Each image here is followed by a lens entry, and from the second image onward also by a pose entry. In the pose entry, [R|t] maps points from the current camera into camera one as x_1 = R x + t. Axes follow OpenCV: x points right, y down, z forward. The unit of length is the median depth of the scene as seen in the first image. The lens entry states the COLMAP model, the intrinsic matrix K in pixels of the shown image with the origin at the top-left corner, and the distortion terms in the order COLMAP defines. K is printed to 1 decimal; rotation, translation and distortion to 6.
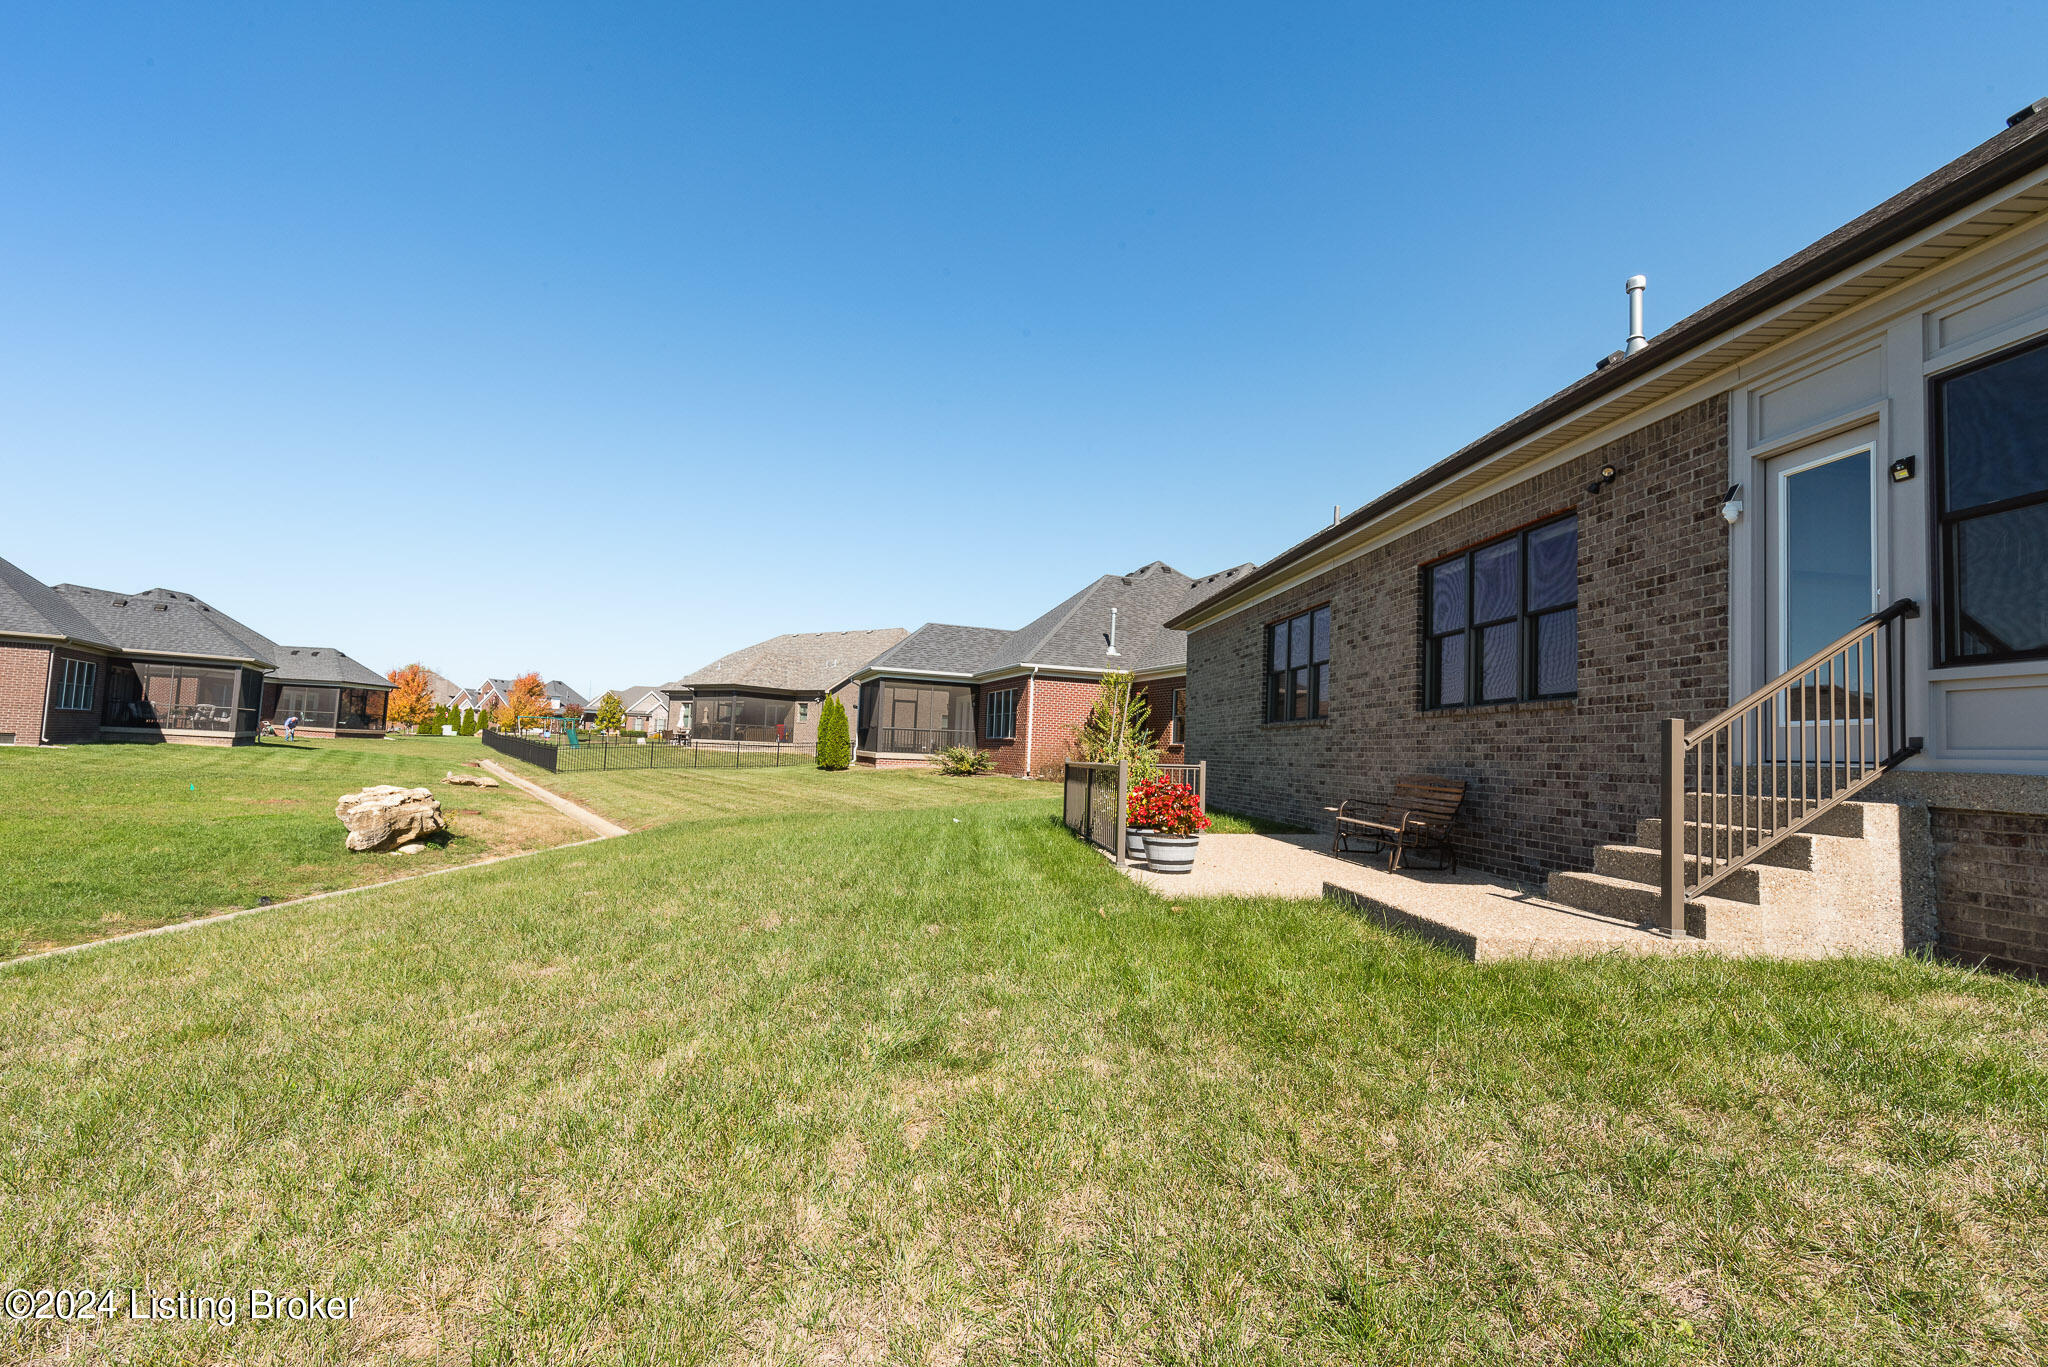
lens RADIAL K [[889.2, 0, 1011.9], [0, 889.2, 701.6], [0, 0, 1]] dist [0.001757, 0.000858]
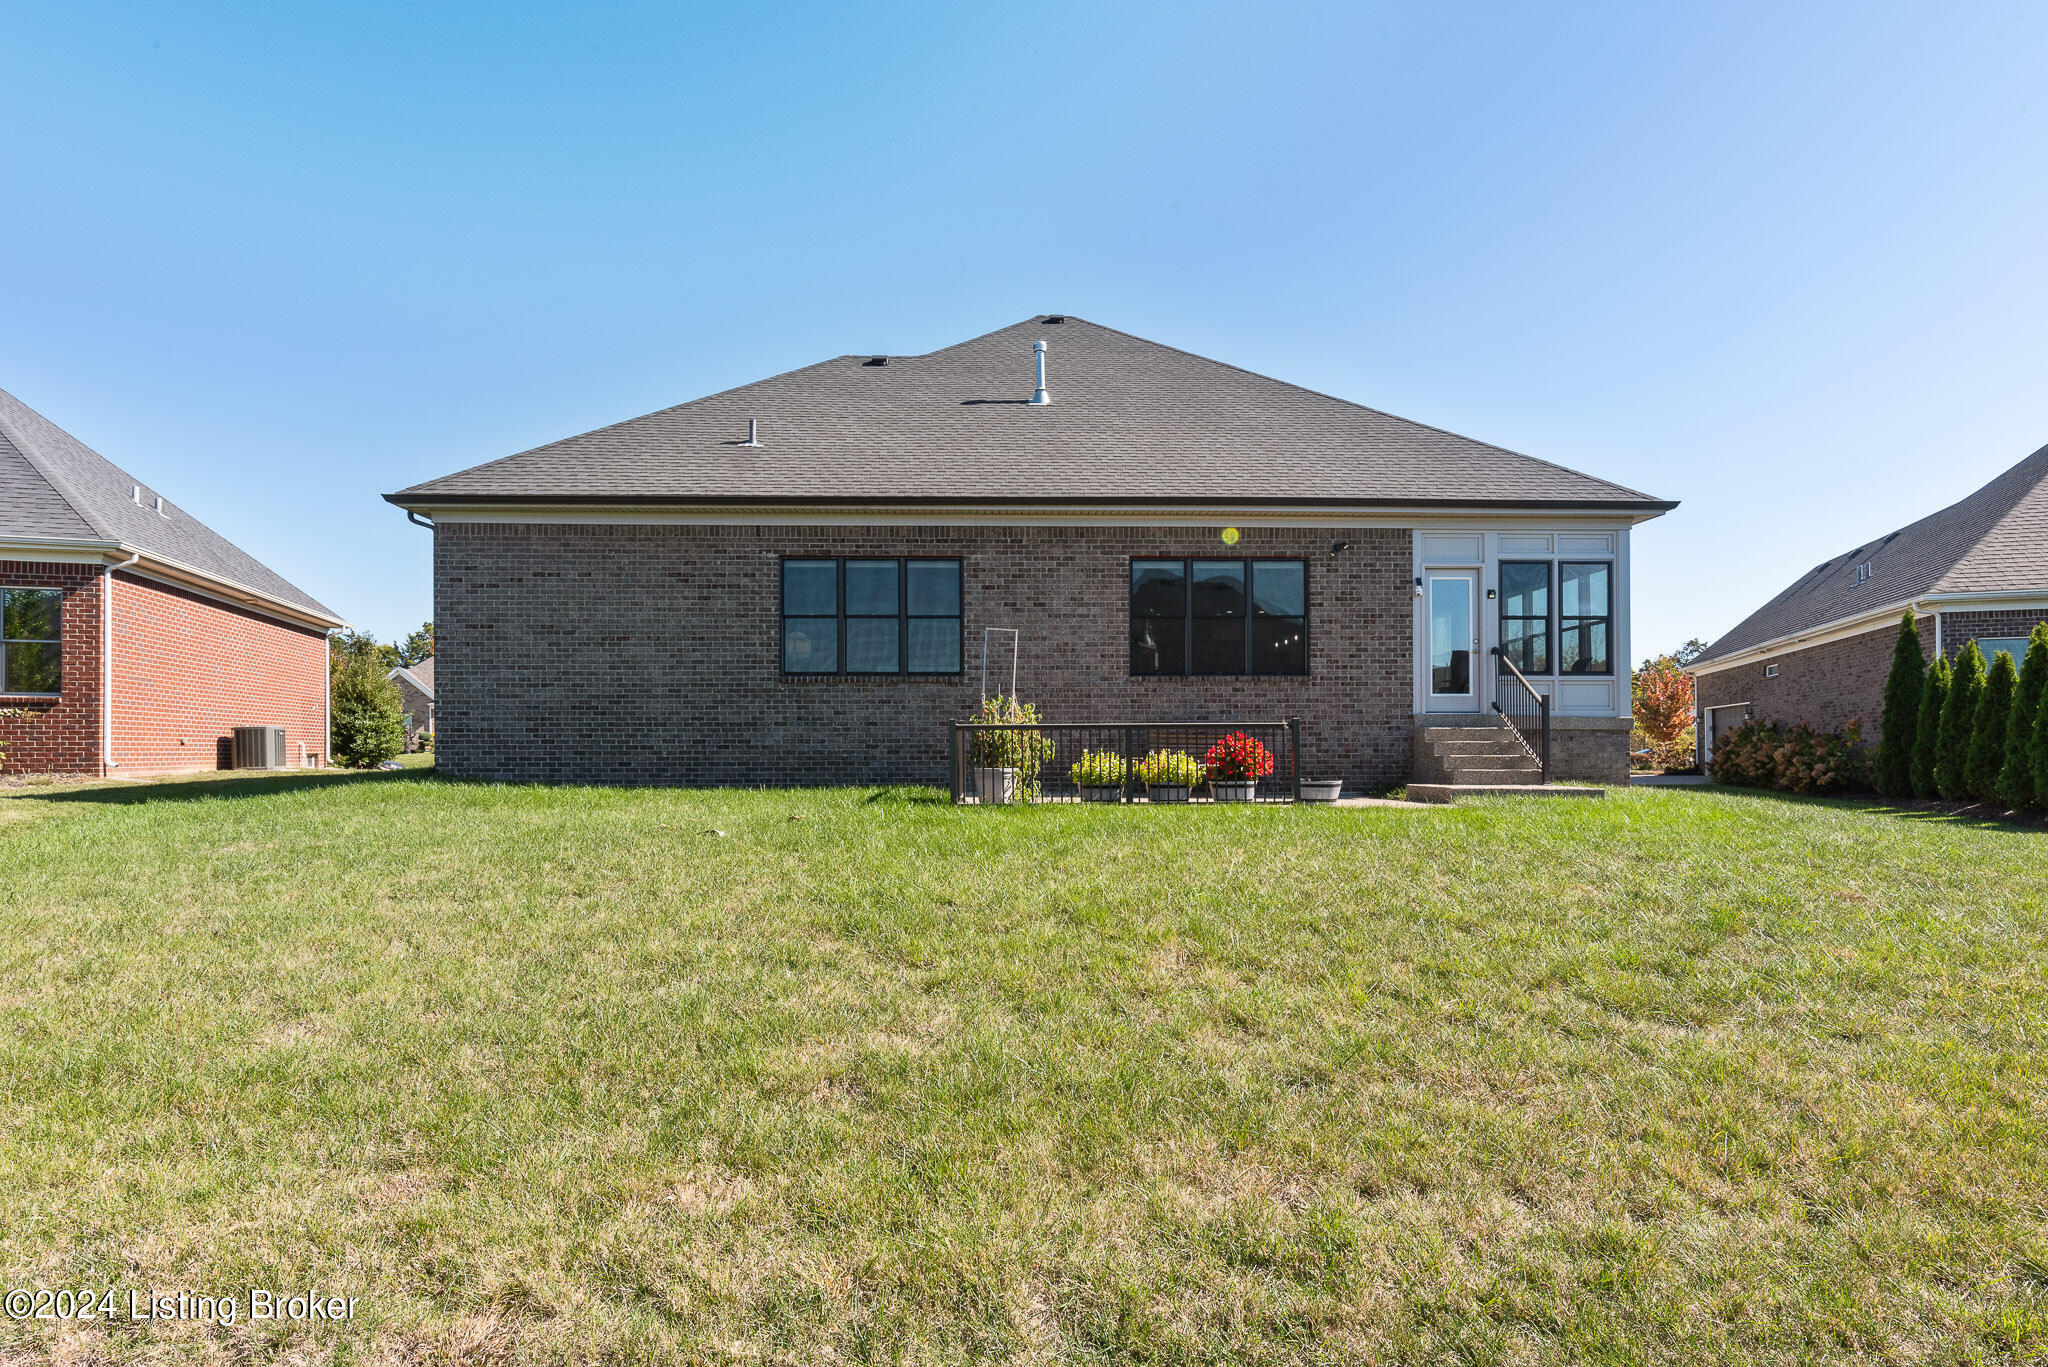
lens RADIAL K [[1048.7, 0, 1052.2], [0, 1048.7, 727.8], [0, 0, 1]] dist [-0.003004, 0.000447]
pose [[0.059144, -0.026410, 0.997900, -1.195908], [-0.053131, 0.998150, 0.029566, 0.054277], [-0.996835, -0.054768, 0.057631, 1.217946]]
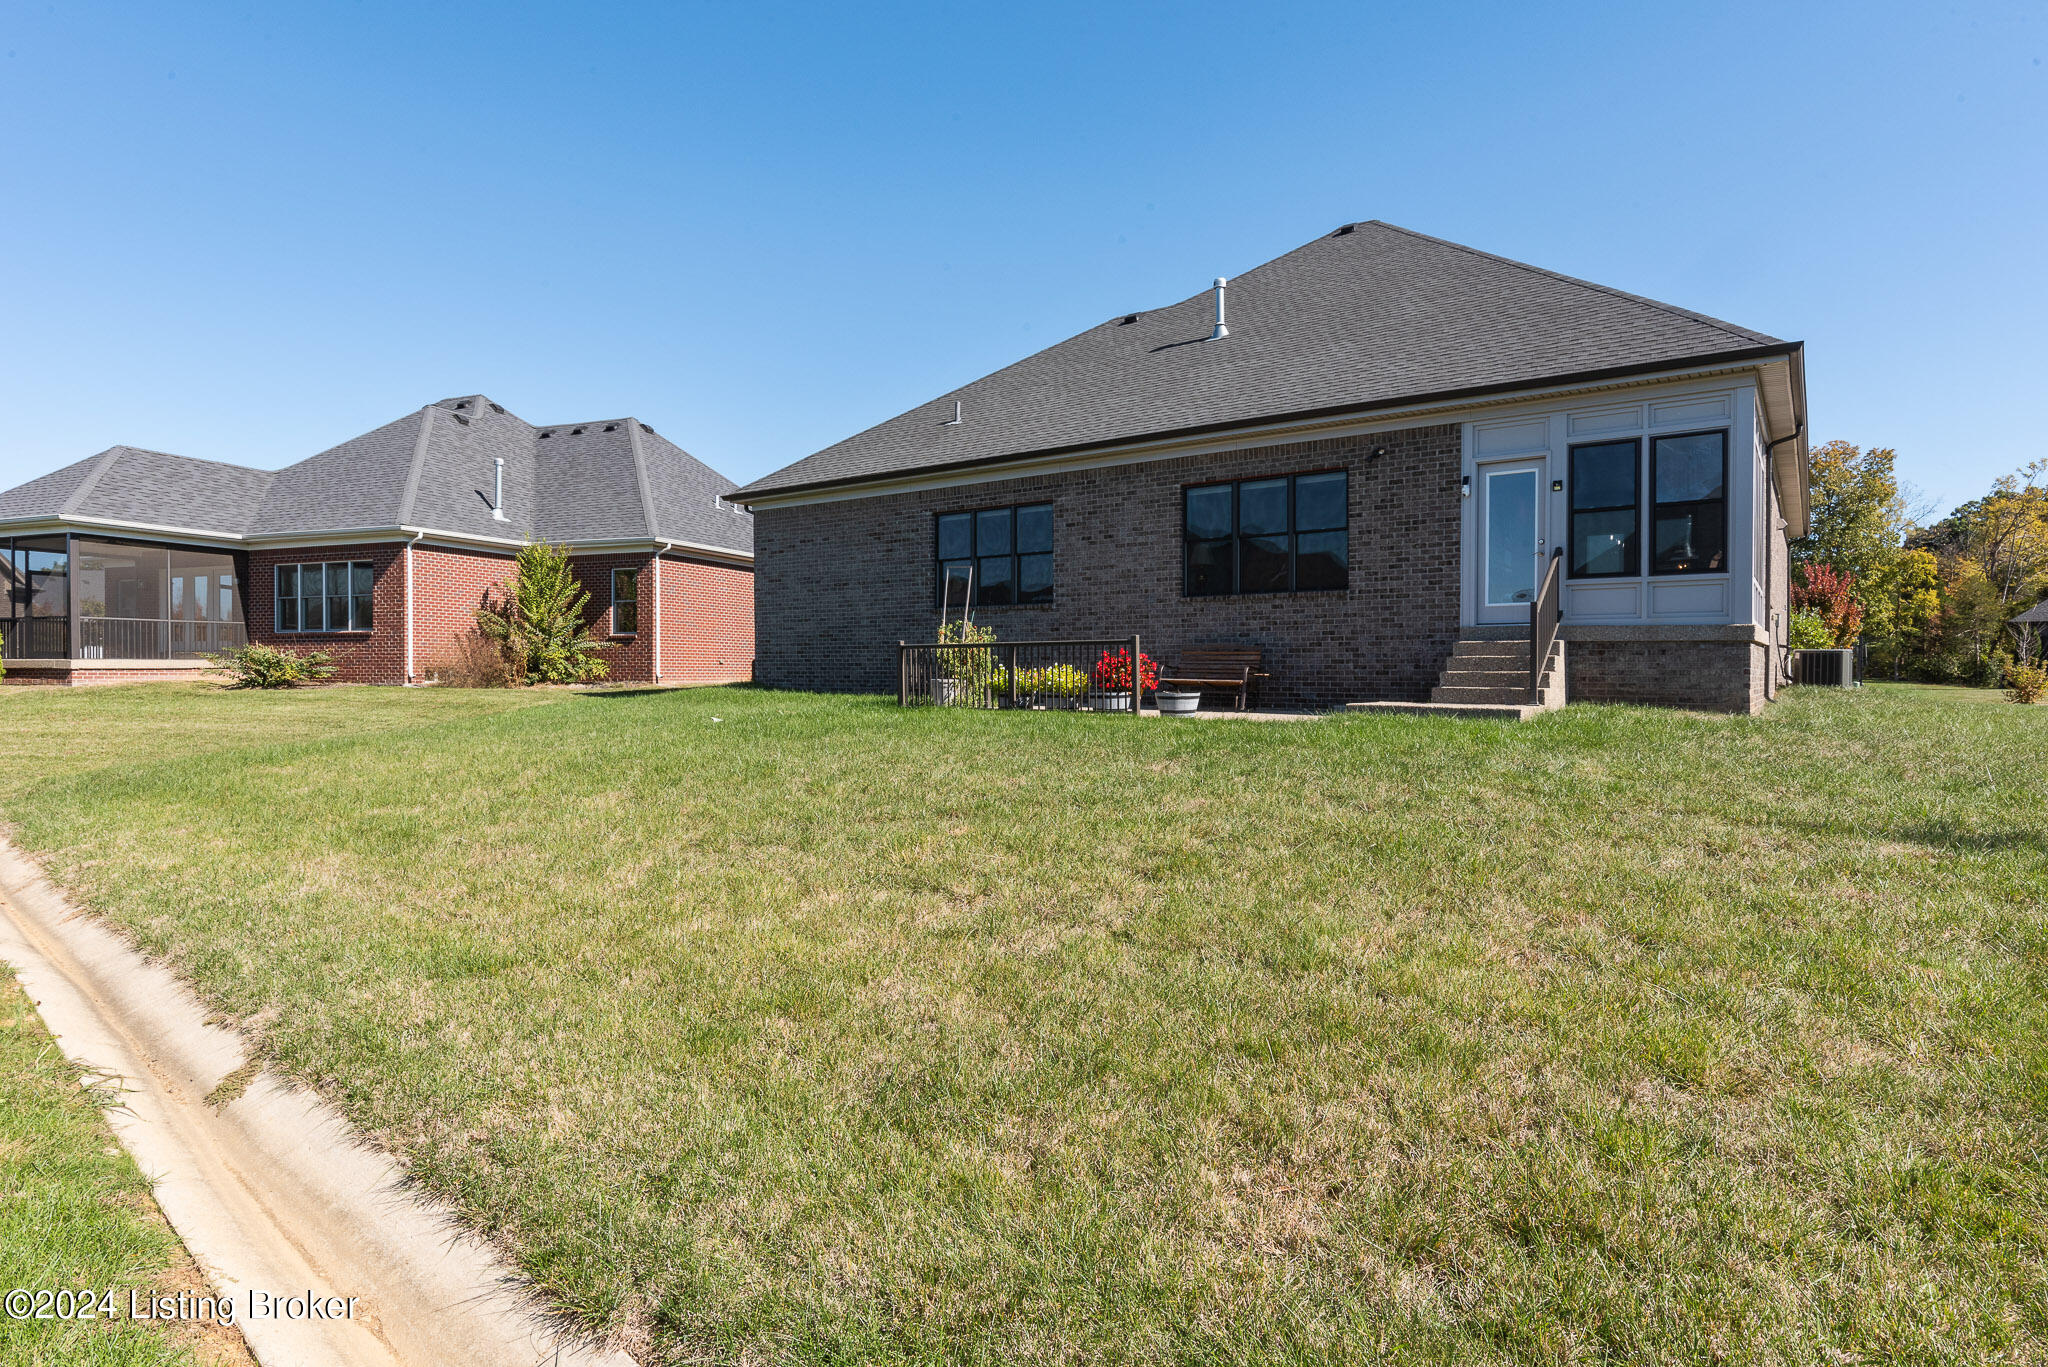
lens RADIAL K [[1048.7, 0, 1042.8], [0, 1048.7, 683.2], [0, 0, 1]] dist [-0.003004, 0.000447]
pose [[0.632633, -0.053318, 0.772614, -1.055988], [-0.016755, 0.996451, 0.082485, 0.015899], [-0.774271, -0.065128, 0.629494, 0.203868]]
